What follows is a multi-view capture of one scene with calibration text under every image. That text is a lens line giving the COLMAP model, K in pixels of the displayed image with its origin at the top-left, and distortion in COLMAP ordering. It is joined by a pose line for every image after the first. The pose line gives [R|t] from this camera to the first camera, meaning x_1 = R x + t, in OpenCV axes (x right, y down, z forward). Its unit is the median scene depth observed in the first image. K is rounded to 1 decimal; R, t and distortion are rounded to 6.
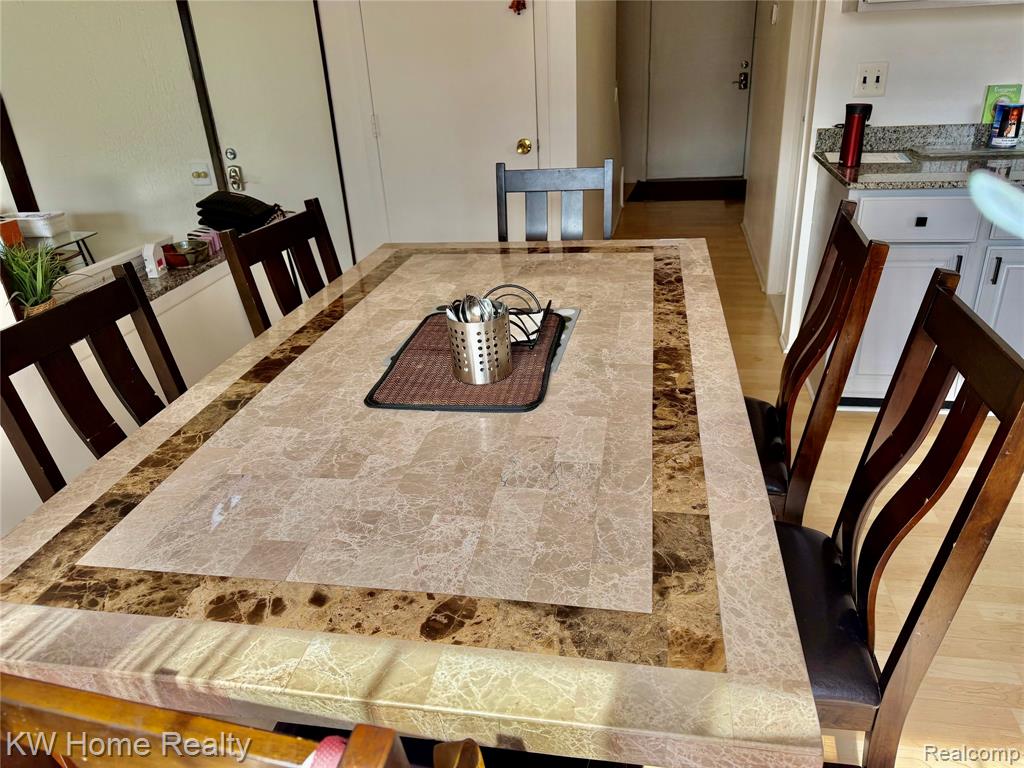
lens RADIAL K [[724.4, 0, 509.2], [0, 724.4, 375.2], [0, 0, 1]] dist [0.068529, -0.083246]
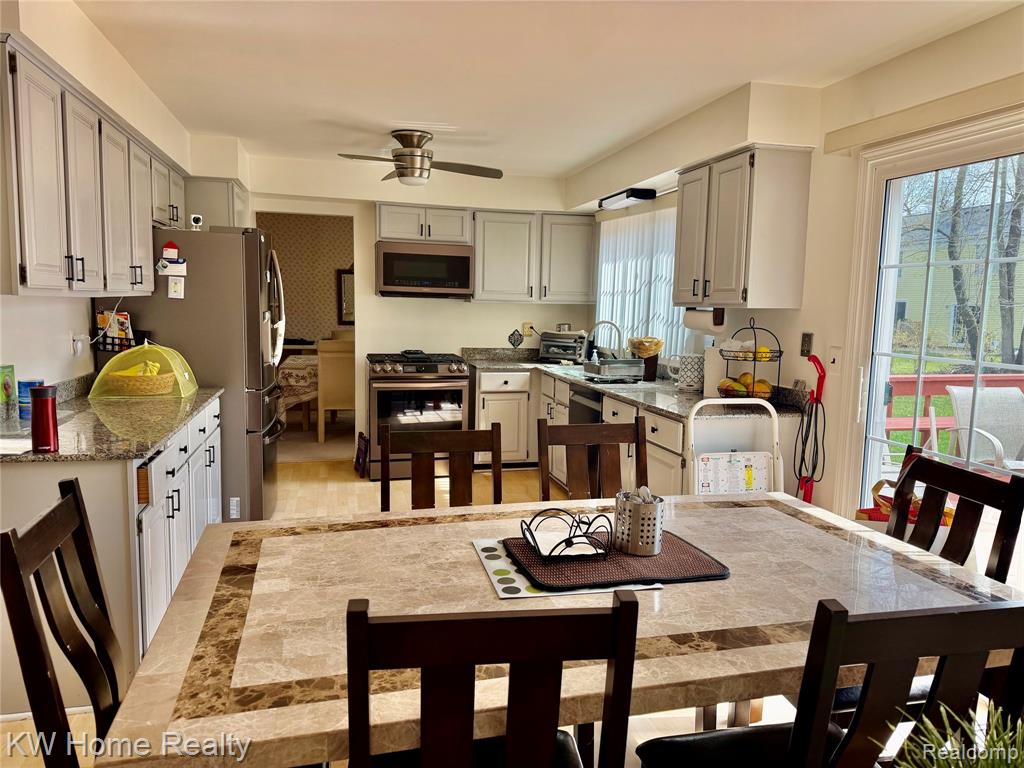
lens RADIAL K [[717.0, 0, 508.5], [0, 717.0, 385.9], [0, 0, 1]] dist [0.154340, -0.270441]
pose [[-0.427701, -0.060782, 0.901874, -1.172310], [0.382074, 0.892069, 0.241314, -0.714407], [-0.819202, 0.447793, -0.358316, 1.645317]]
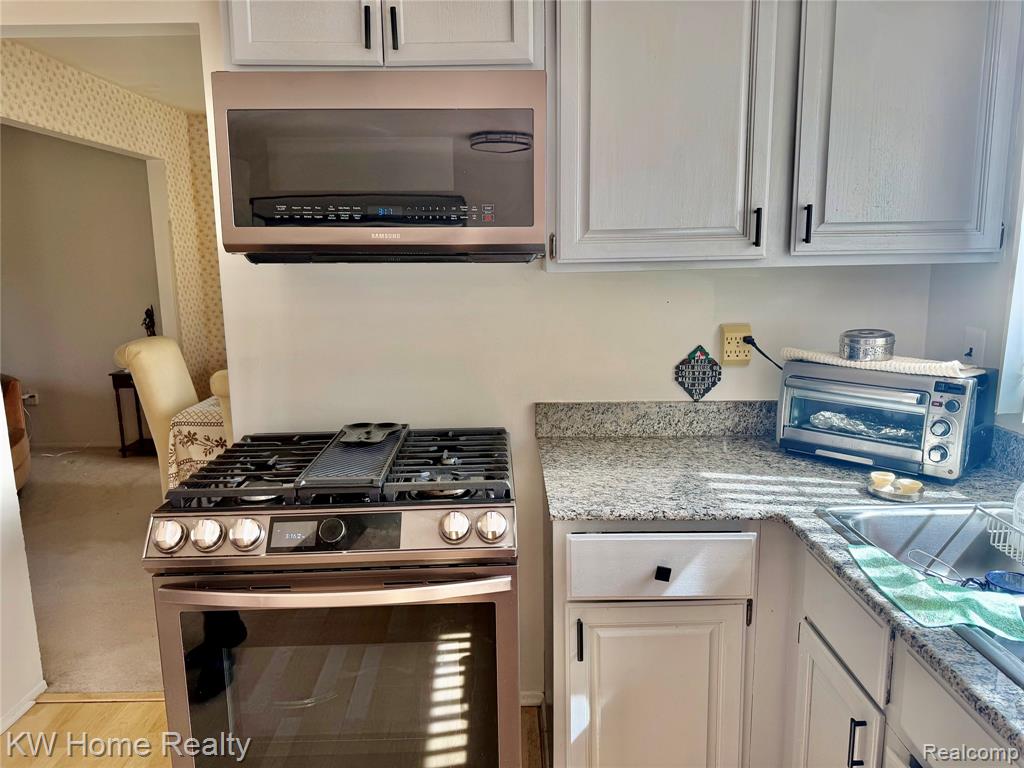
lens RADIAL K [[724.4, 0, 509.2], [0, 724.4, 375.2], [0, 0, 1]] dist [0.068529, -0.083246]
pose [[-0.210507, -0.100368, 0.972426, 1.708057], [0.432998, 0.882249, 0.184794, -0.291731], [-0.876470, 0.459959, -0.142261, 0.324724]]
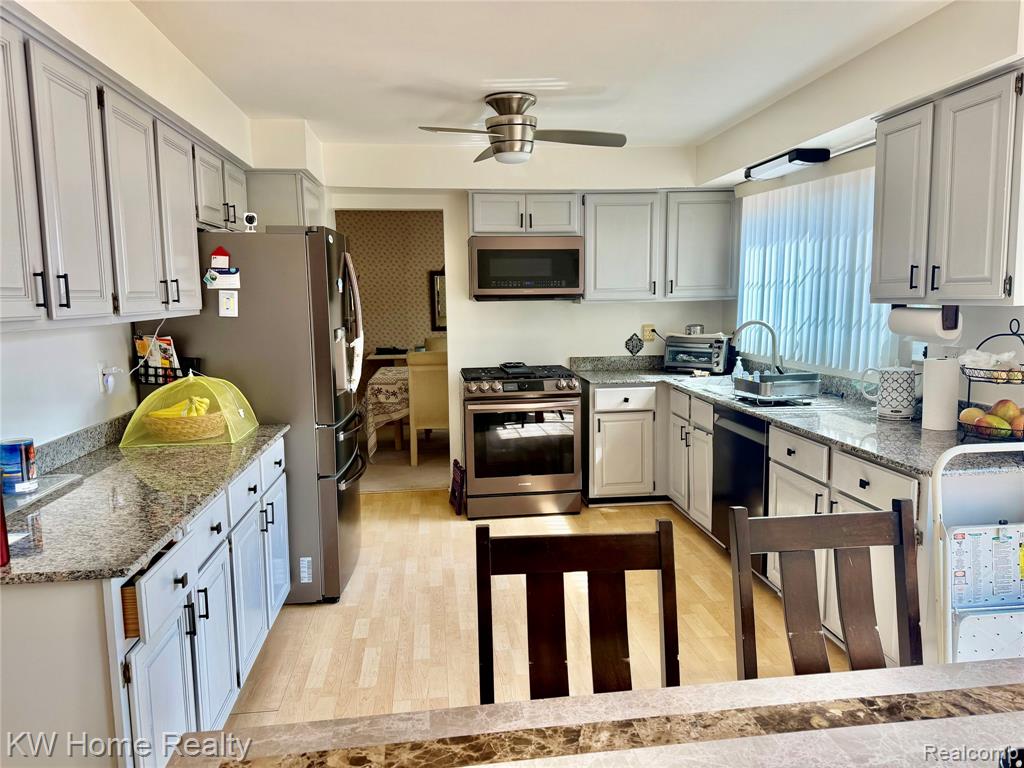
lens RADIAL K [[716.2, 0, 510.4], [0, 716.2, 390.4], [0, 0, 1]] dist [0.112637, -0.134427]
pose [[-0.307388, -0.066954, 0.949226, -0.463739], [0.428981, 0.880659, 0.201035, -0.699968], [-0.849405, 0.468995, -0.241982, 1.426988]]
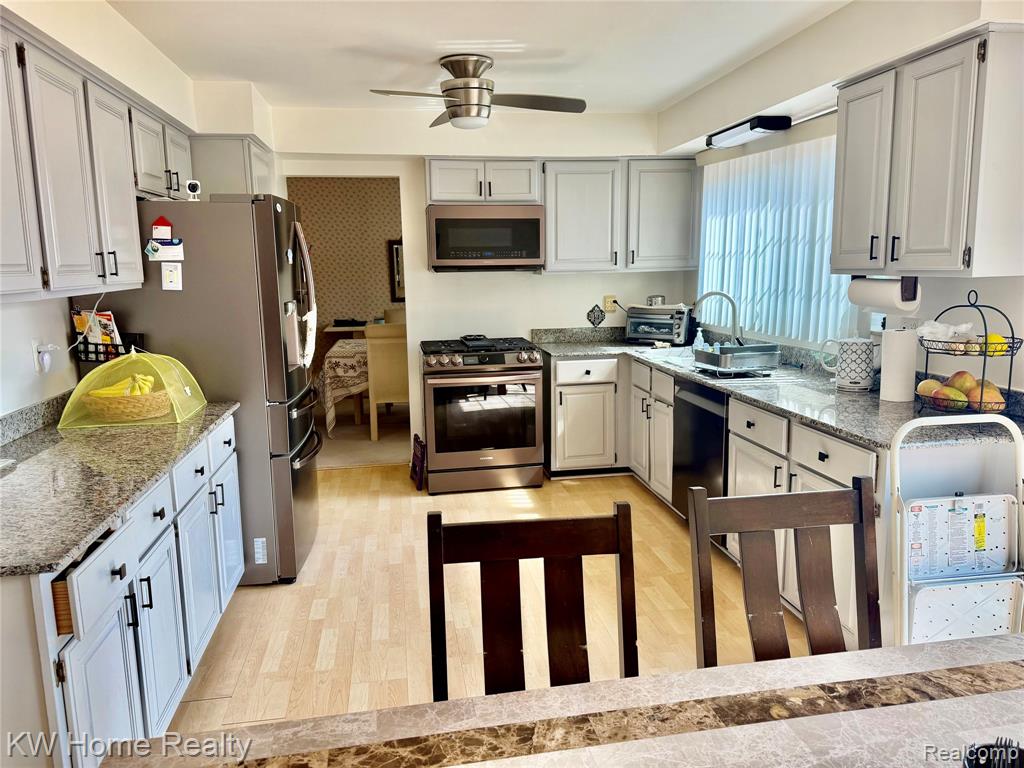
lens RADIAL K [[716.5, 0, 502.9], [0, 716.5, 386.5], [0, 0, 1]] dist [0.116759, -0.161913]
pose [[-0.345234, -0.098382, 0.933346, -0.418165], [0.427709, 0.868722, 0.249775, -0.695099], [-0.835391, 0.485431, -0.257834, 1.391328]]
